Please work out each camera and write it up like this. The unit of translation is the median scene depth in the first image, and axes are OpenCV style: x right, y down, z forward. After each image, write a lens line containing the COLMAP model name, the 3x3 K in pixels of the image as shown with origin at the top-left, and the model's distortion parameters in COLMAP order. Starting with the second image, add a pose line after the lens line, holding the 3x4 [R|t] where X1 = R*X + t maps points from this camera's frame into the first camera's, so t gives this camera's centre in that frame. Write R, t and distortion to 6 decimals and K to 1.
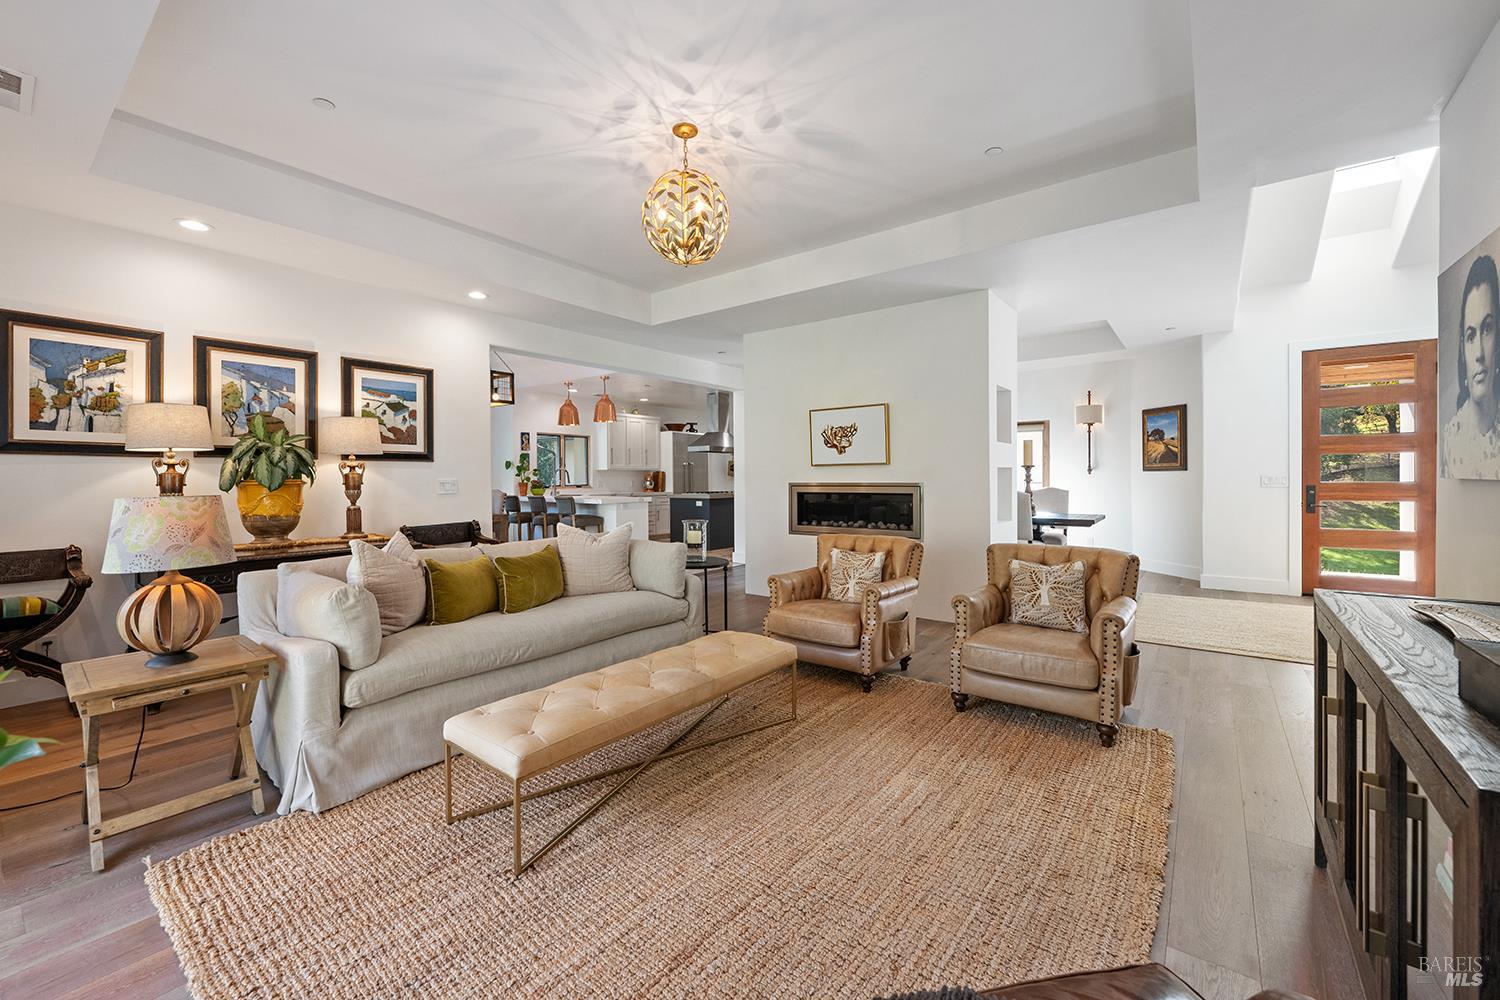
lens RADIAL K [[599.0, 0, 752.3], [0, 599.0, 478.2], [0, 0, 1]] dist [-0.000203, 0.000009]
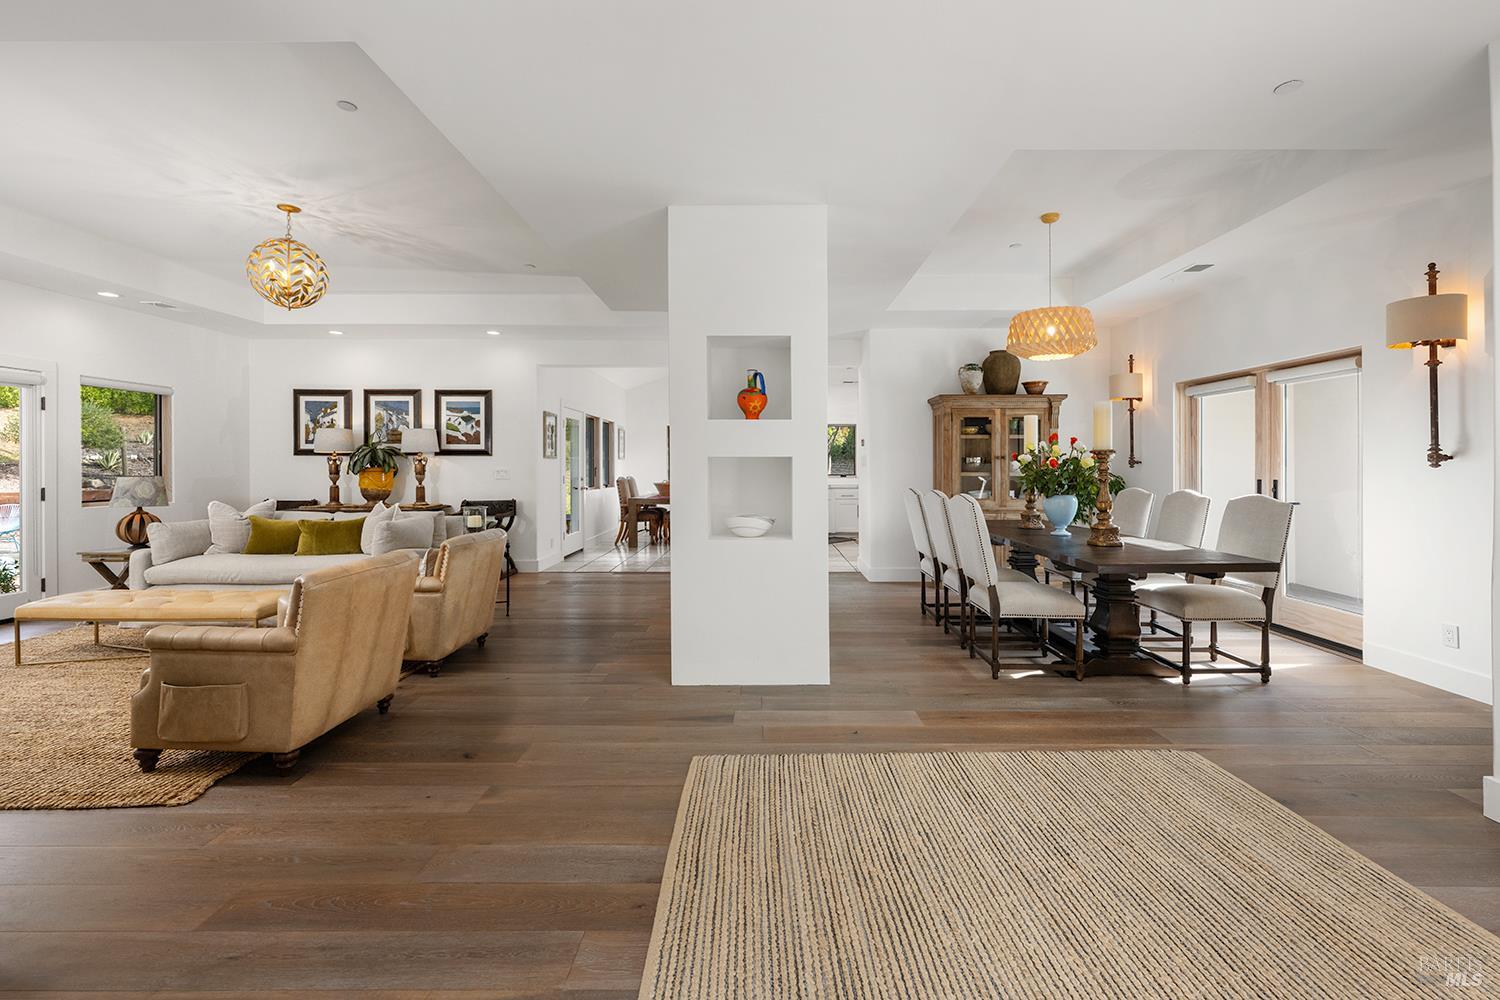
lens RADIAL K [[624.0, 0, 764.6], [0, 624.0, 468.5], [0, 0, 1]] dist [-0.001164, 0.000034]
pose [[0.610047, 0.007242, -0.792332, 1.170141], [-0.004330, 0.999974, 0.005806, -0.010342], [0.792353, -0.000111, 0.610062, 0.708941]]
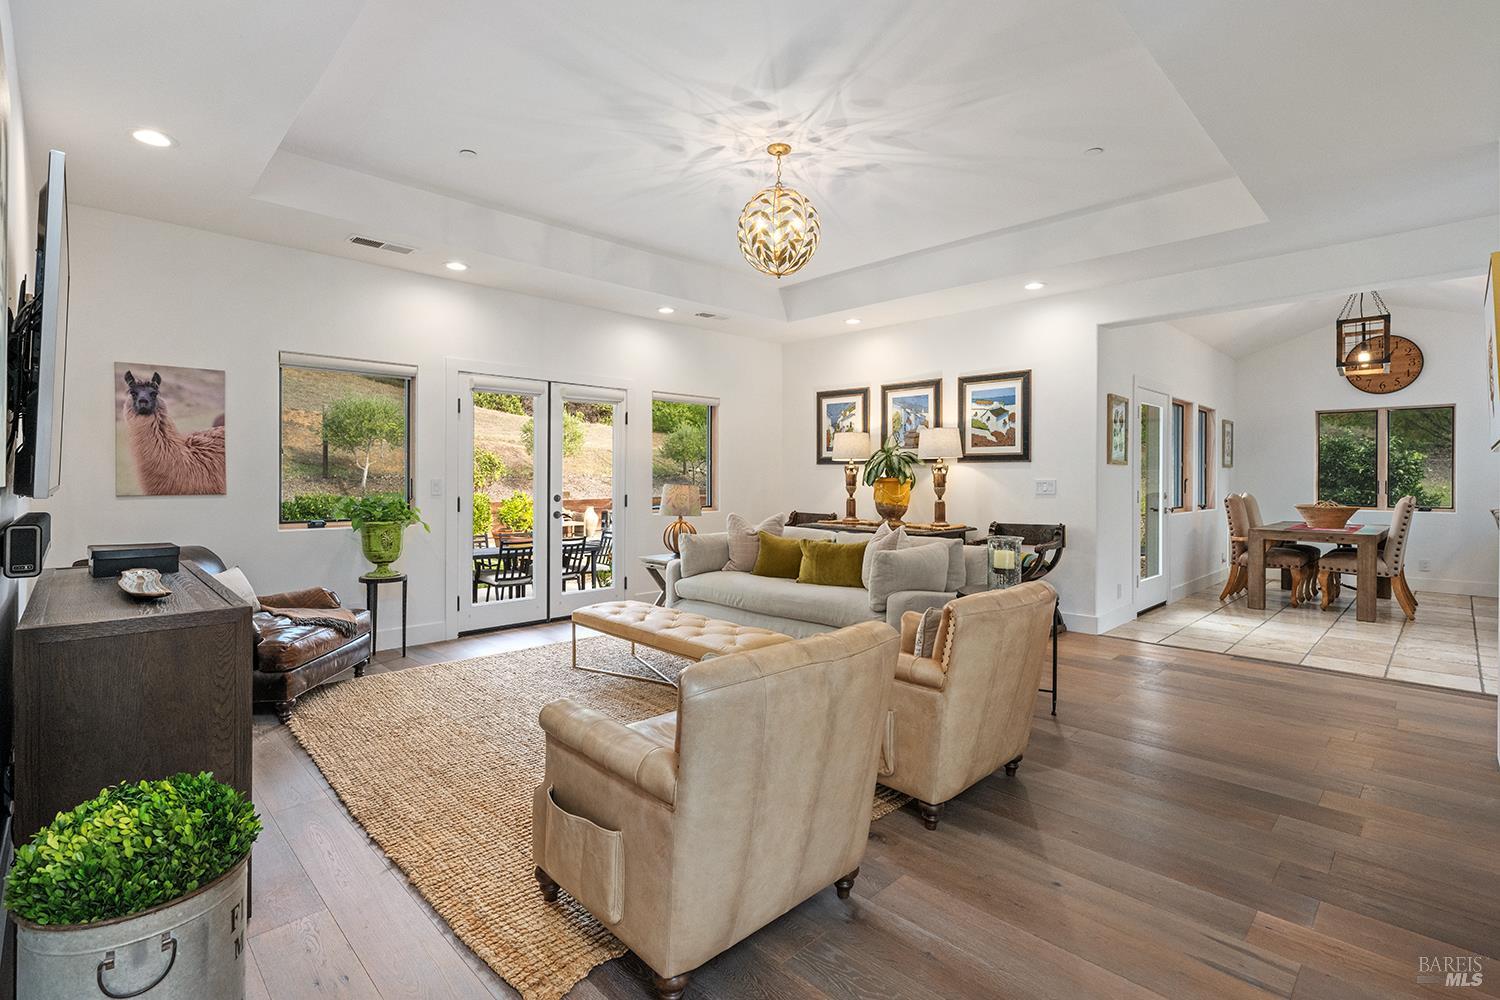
lens RADIAL K [[698.9, 0, 744.8], [0, 698.9, 476.5], [0, 0, 1]] dist [-0.009289, -0.000484]
pose [[-0.144706, 0.002397, -0.989472, 0.797752], [-0.004870, 0.999983, 0.003135, -0.004668], [0.989463, 0.005272, -0.144691, 0.801959]]
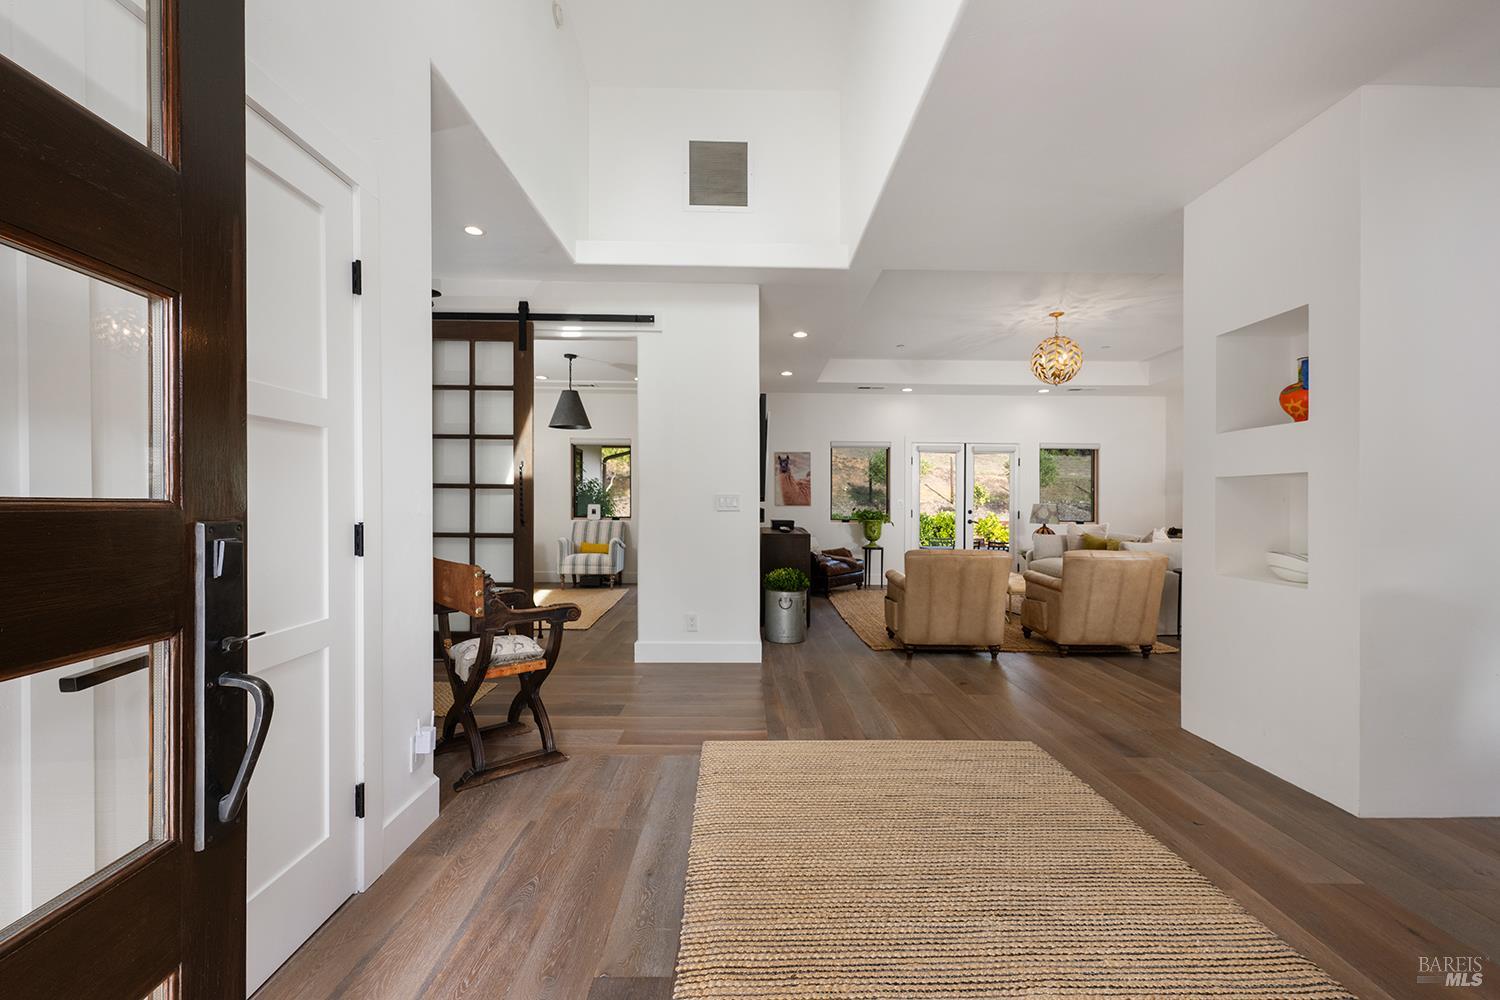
lens RADIAL K [[608.1, 0, 750.0], [0, 608.1, 500.0], [0, 0, 1]] dist [0.000527, 0.000039]
pose [[-0.786247, -0.005661, -0.617887, 1.311900], [-0.007354, 0.999973, 0.000195, 0.009545], [0.617869, 0.004697, -0.786267, 1.369082]]
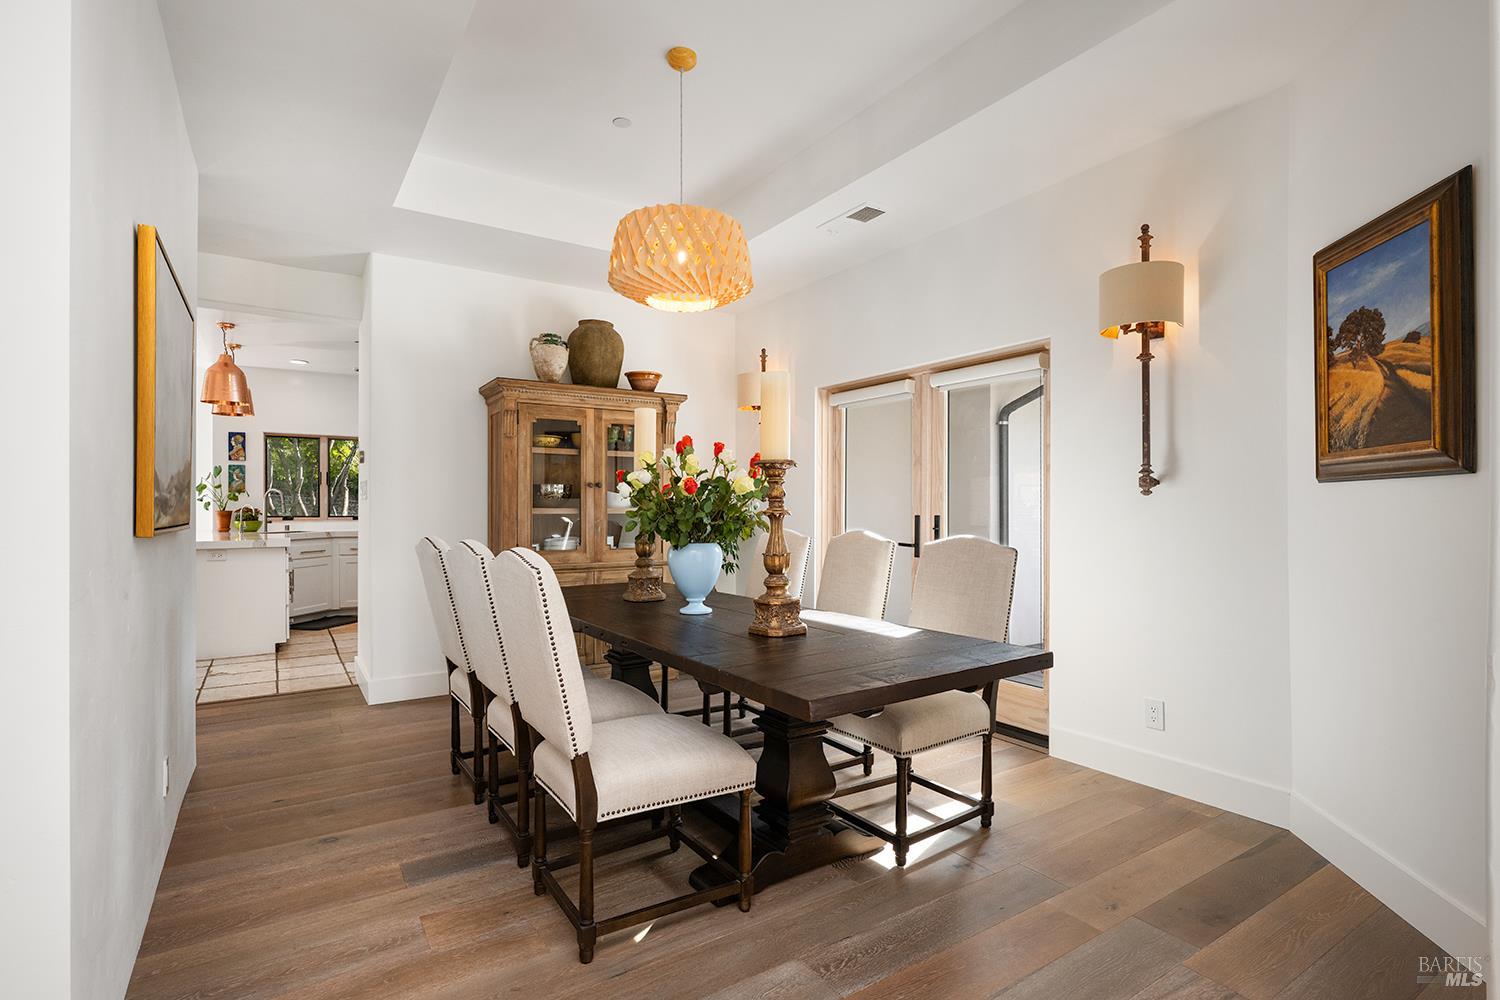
lens RADIAL K [[722.5, 0, 750.0], [0, 722.5, 500.0], [0, 0, 1]] dist [-0.002984, -0.000326]
pose [[0.944259, 0.000832, -0.329203, 0.925958], [-0.004824, 0.999924, -0.011309, 0.003941], [0.329169, 0.012267, 0.944191, 1.093363]]
